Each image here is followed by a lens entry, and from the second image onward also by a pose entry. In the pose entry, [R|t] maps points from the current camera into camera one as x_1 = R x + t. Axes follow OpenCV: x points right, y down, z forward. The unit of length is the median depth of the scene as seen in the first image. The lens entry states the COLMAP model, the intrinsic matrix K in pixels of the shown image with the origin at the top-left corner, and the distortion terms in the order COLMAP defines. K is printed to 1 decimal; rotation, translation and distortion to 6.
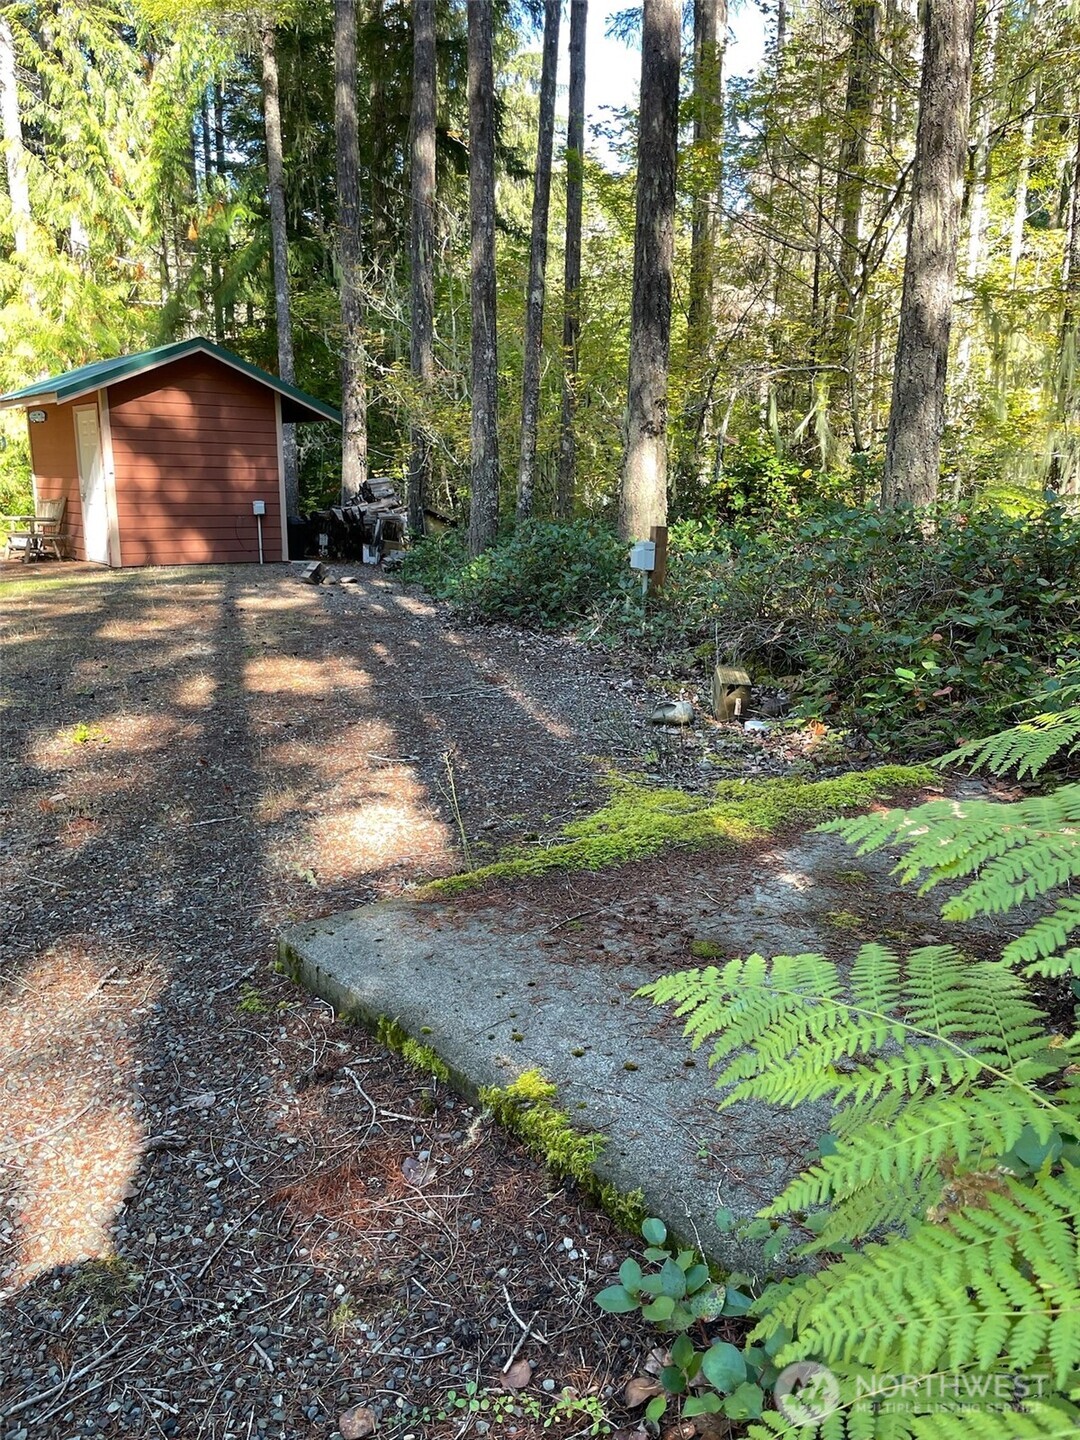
lens RADIAL K [[1069.4, 0, 540.0], [0, 1069.4, 720.0], [0, 0, 1]] dist [-0.005156, -0.005853]
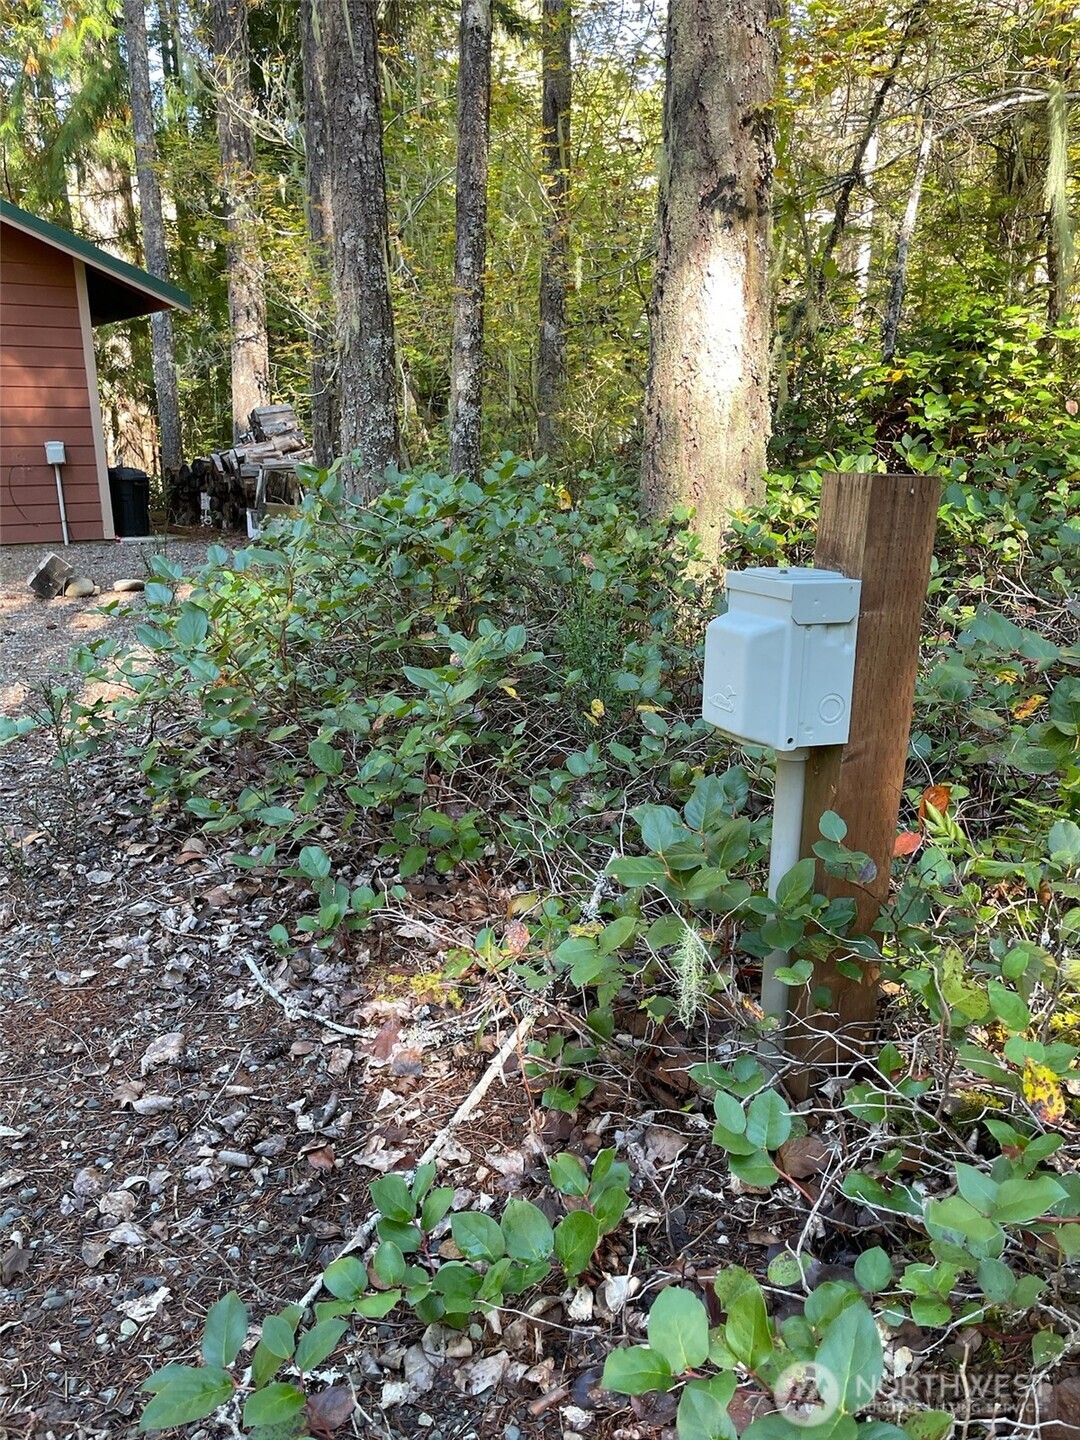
lens RADIAL K [[1112.8, 0, 540.0], [0, 1112.8, 720.0], [0, 0, 1]] dist [0.041148, -0.128094]
pose [[0.999666, -0.007600, -0.024710, 0.028260], [0.008474, 0.999335, 0.035471, -0.066034], [0.024424, -0.035668, 0.999065, 0.363992]]
